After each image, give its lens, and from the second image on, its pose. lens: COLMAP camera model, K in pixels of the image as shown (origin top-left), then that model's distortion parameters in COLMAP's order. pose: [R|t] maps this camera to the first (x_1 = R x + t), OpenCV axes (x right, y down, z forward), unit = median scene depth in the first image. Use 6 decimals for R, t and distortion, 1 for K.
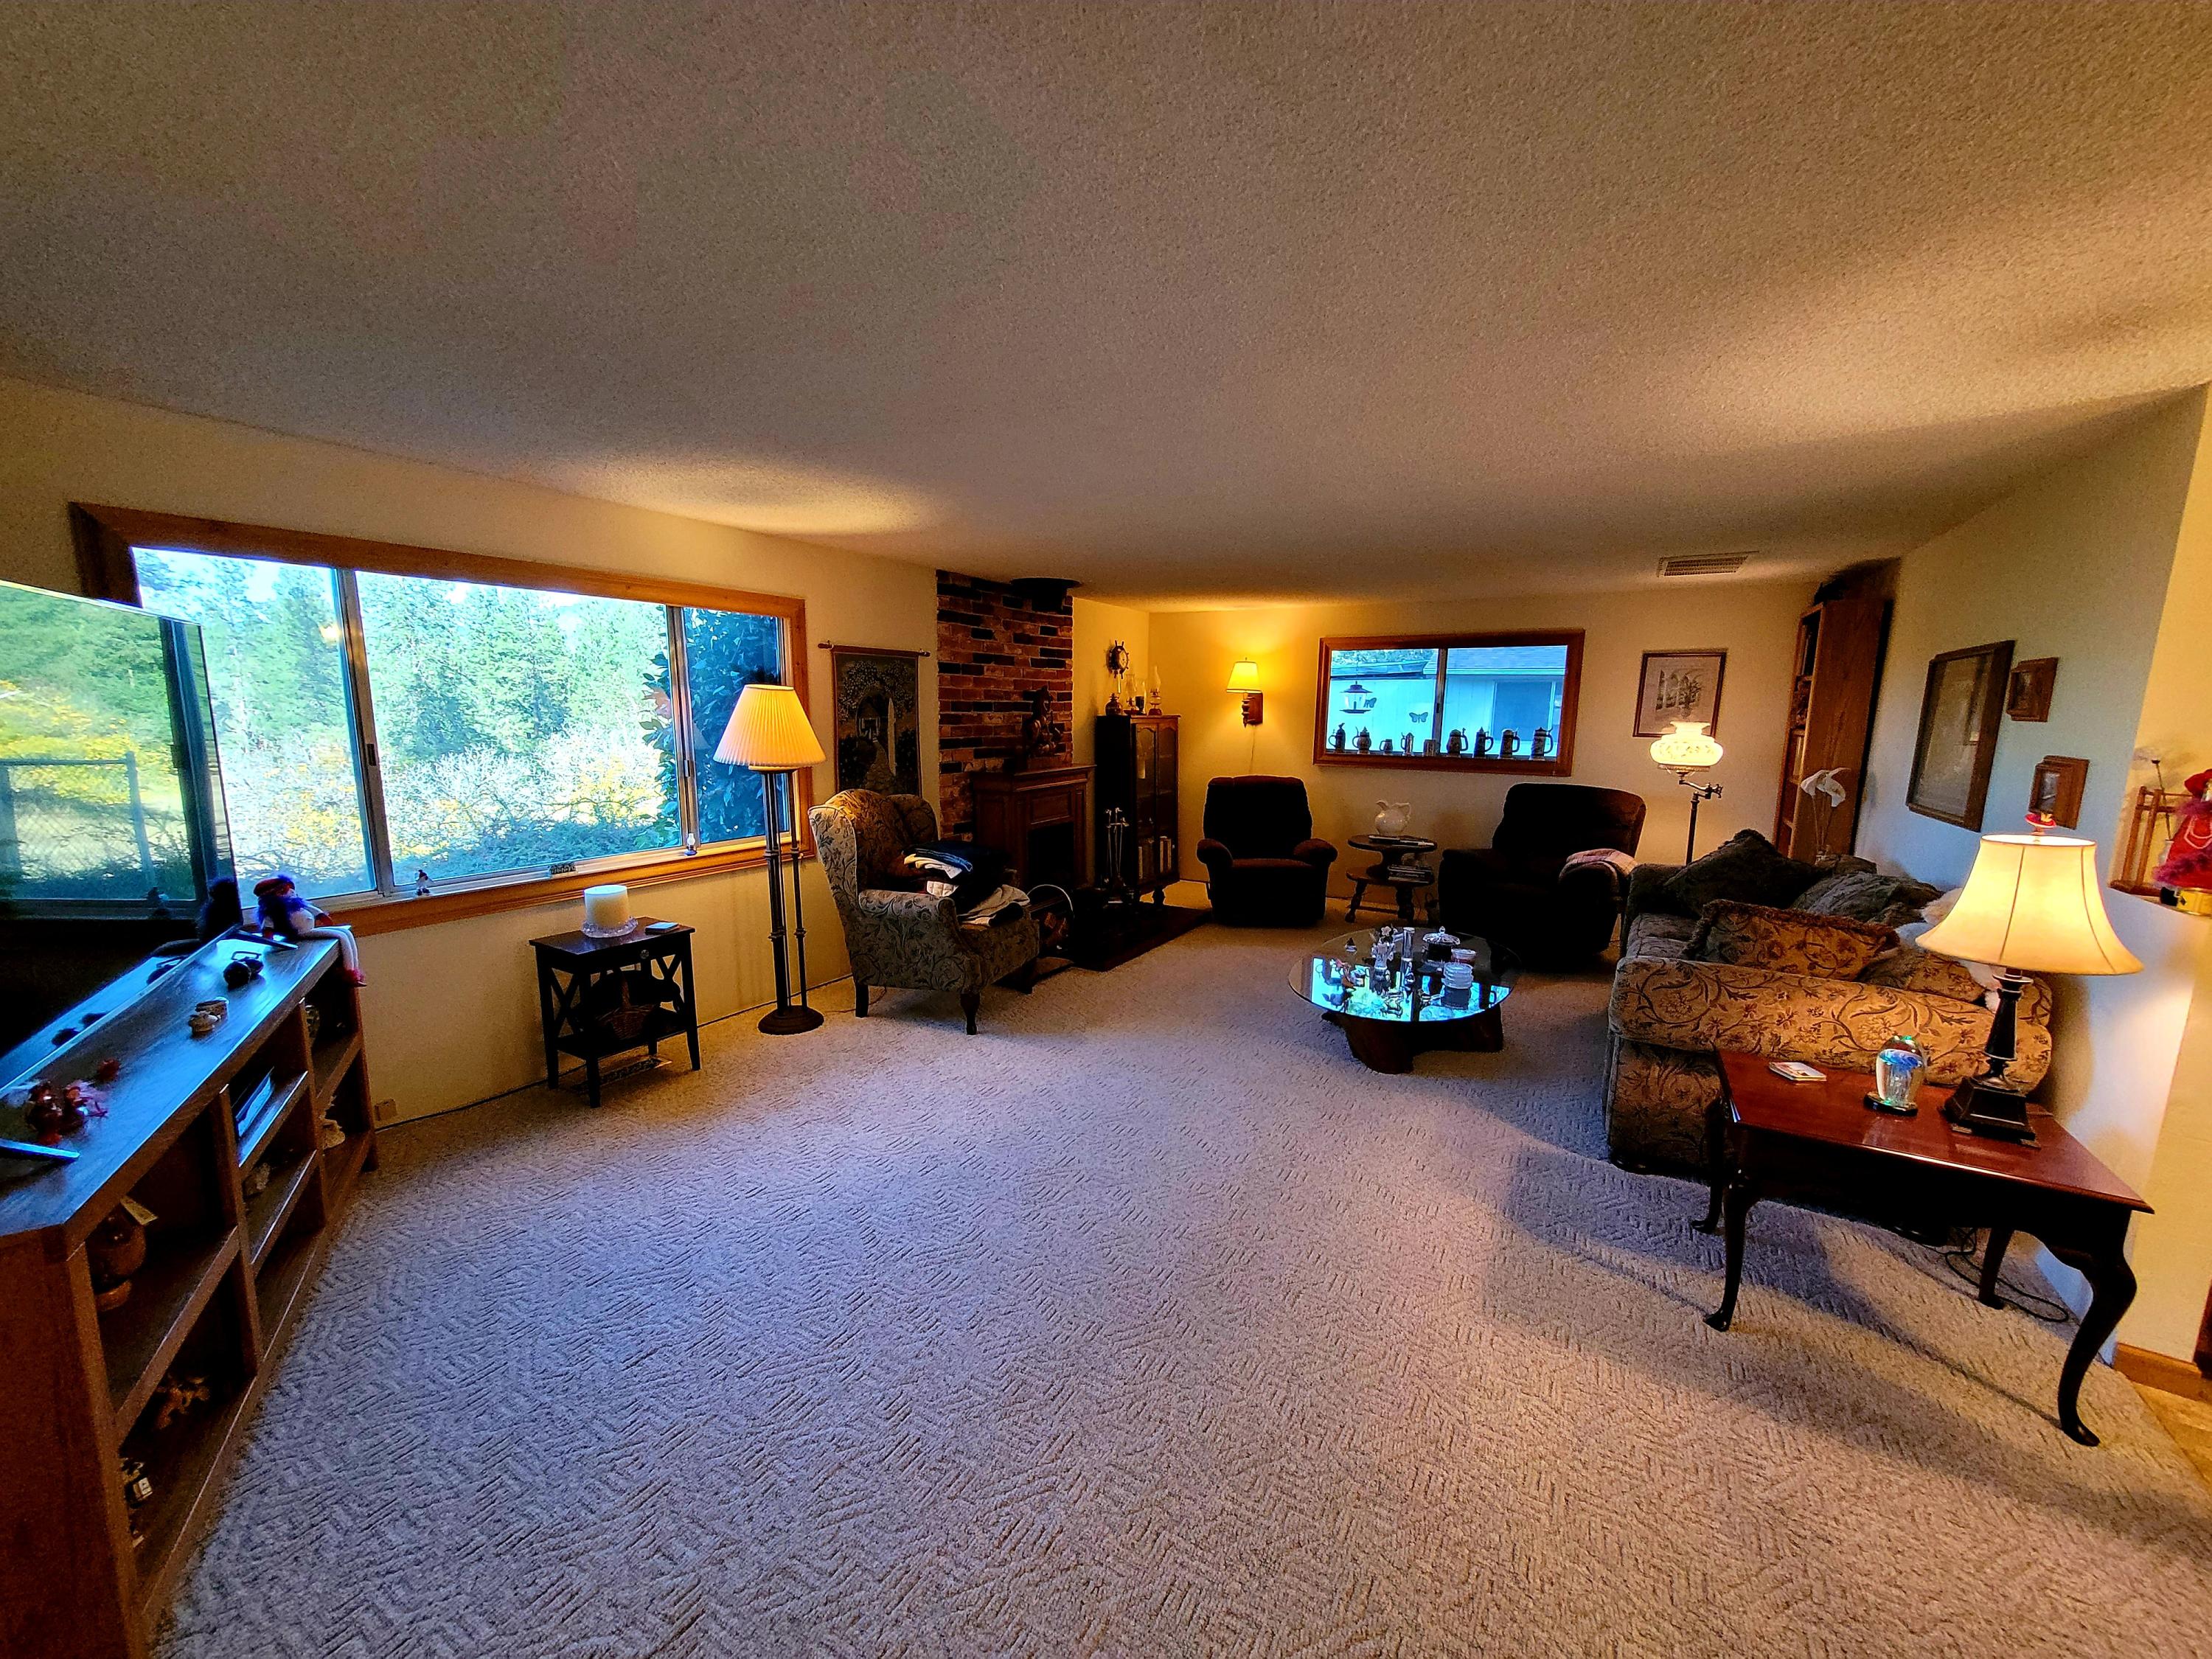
lens RADIAL K [[872.9, 0, 1104.5], [0, 872.9, 854.3], [0, 0, 1]] dist [-0.017463, -0.000037]
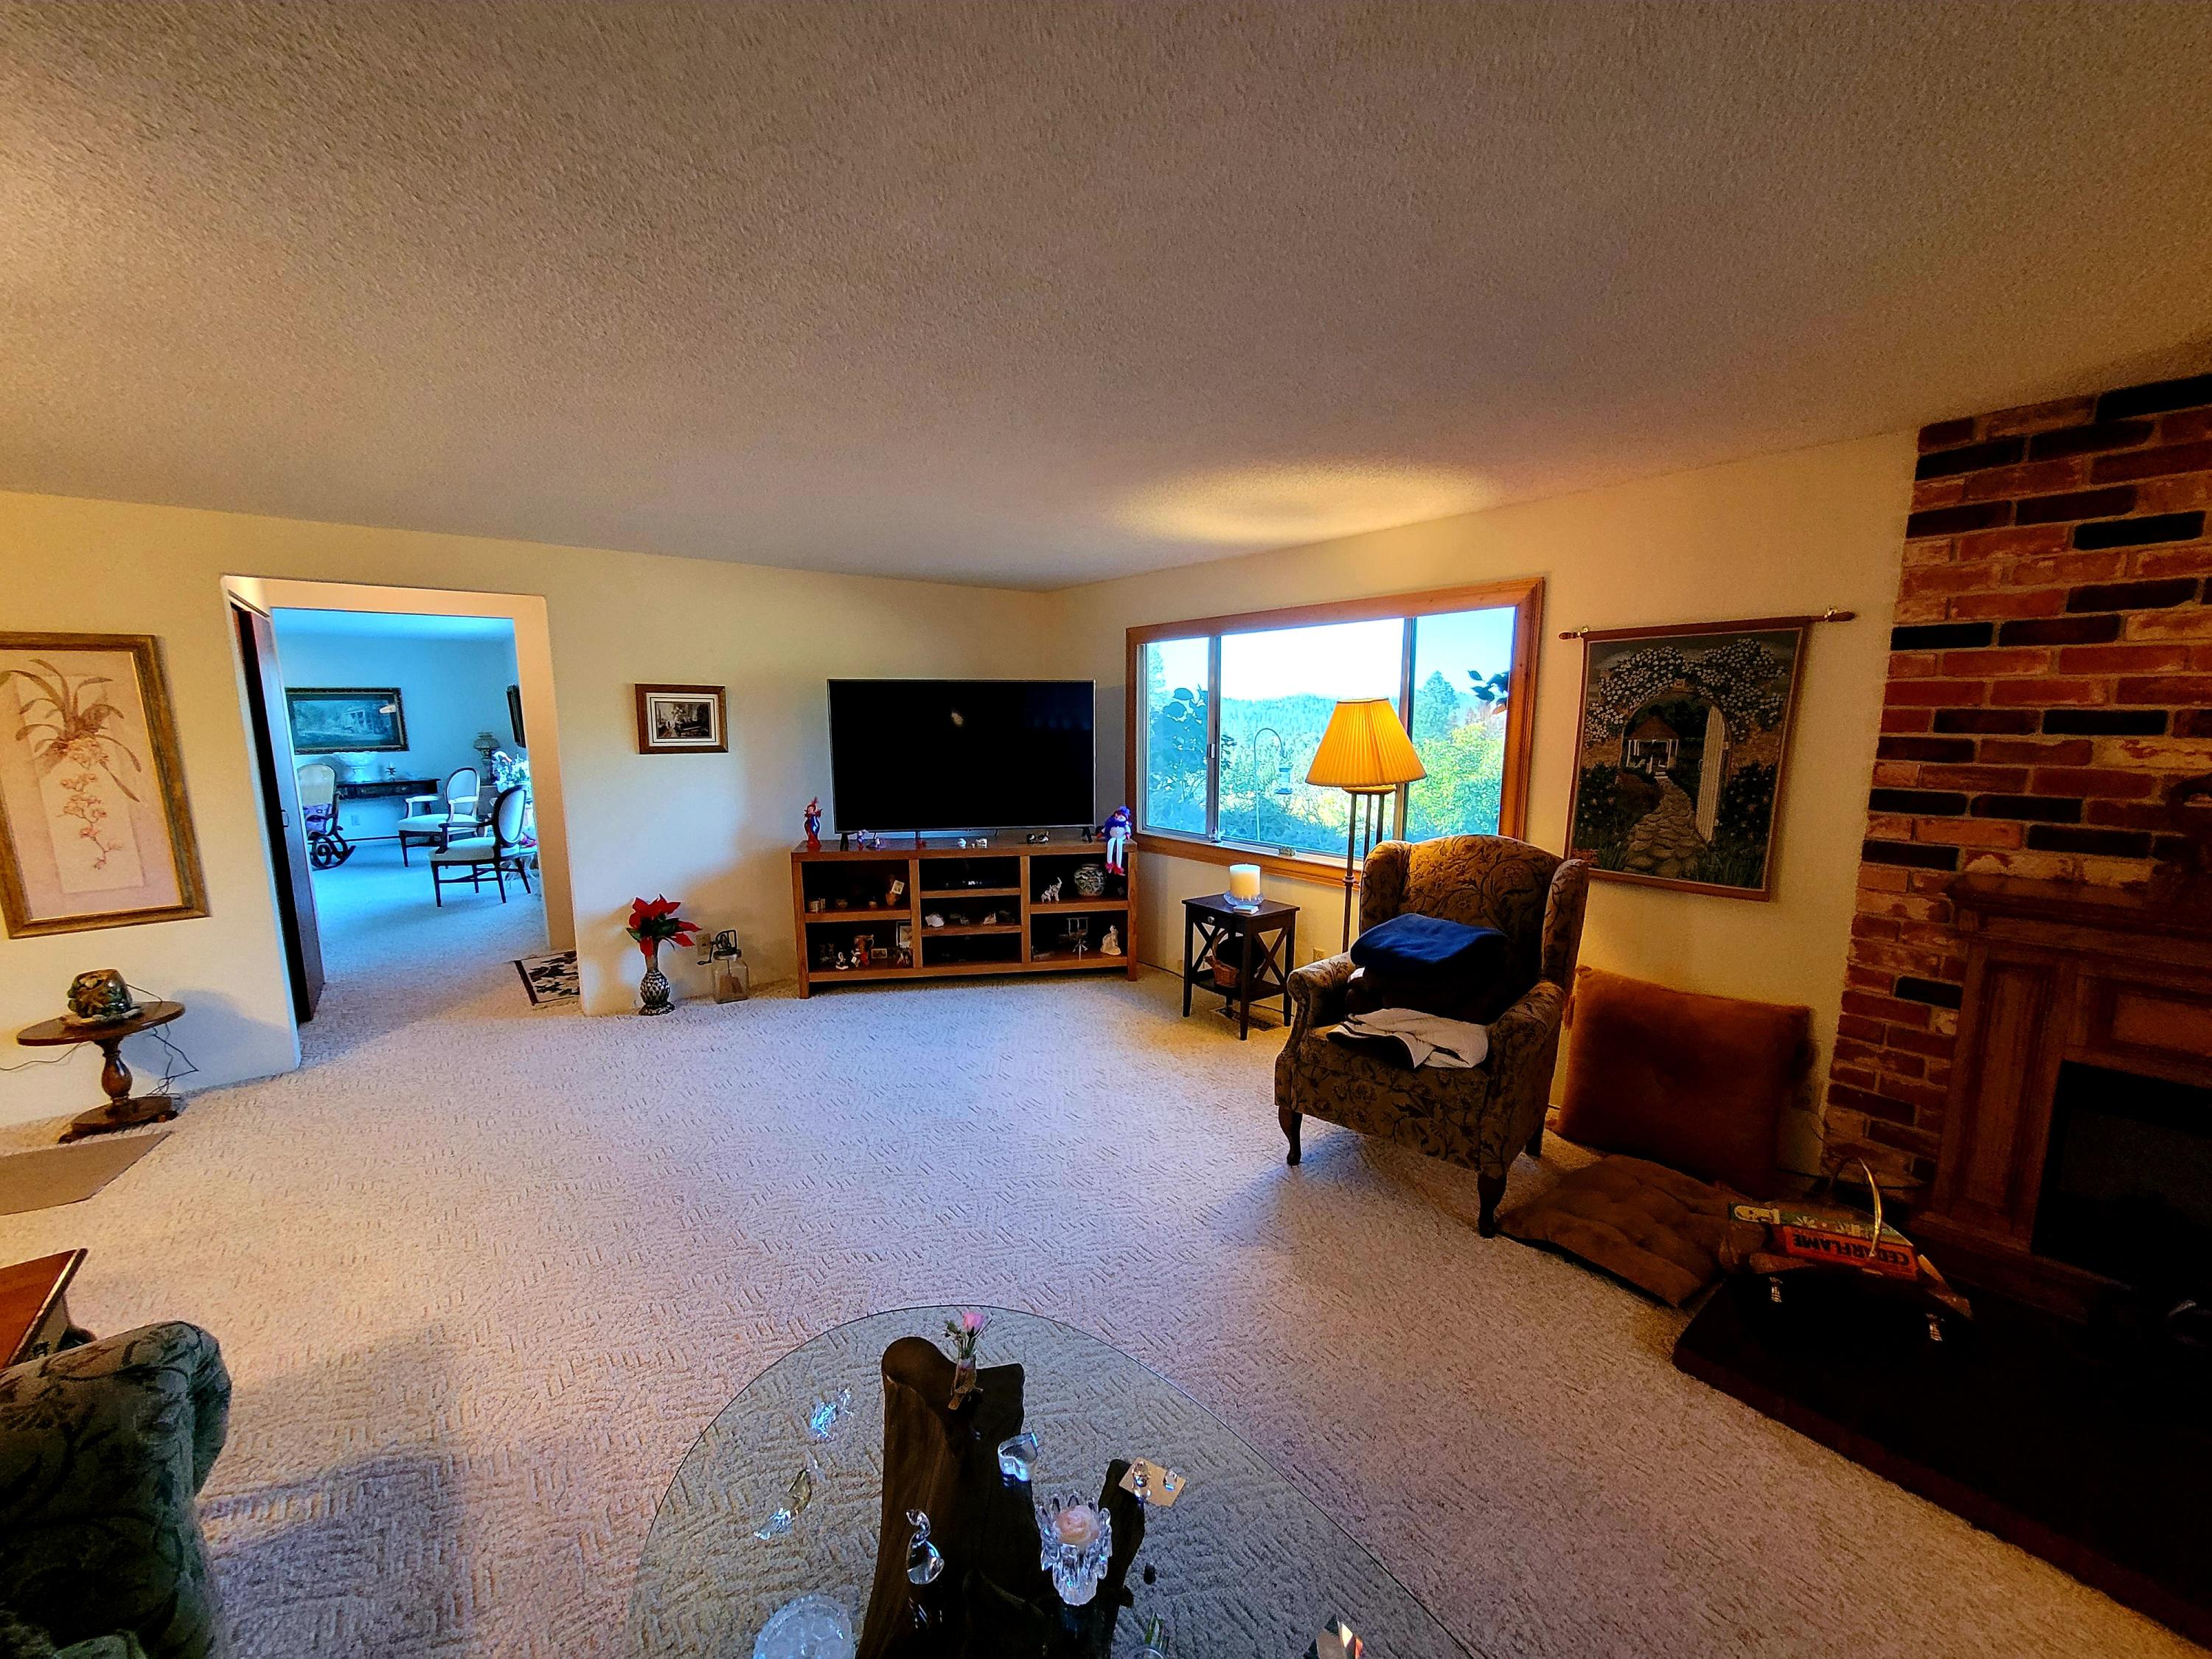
lens RADIAL K [[872.9, 0, 1104.5], [0, 872.9, 854.3], [0, 0, 1]] dist [-0.017463, -0.000037]
pose [[-0.401871, 0.145478, -0.904066, 0.417556], [-0.144273, 0.964909, 0.219400, -0.141814], [0.904259, 0.218603, -0.366781, 0.806508]]
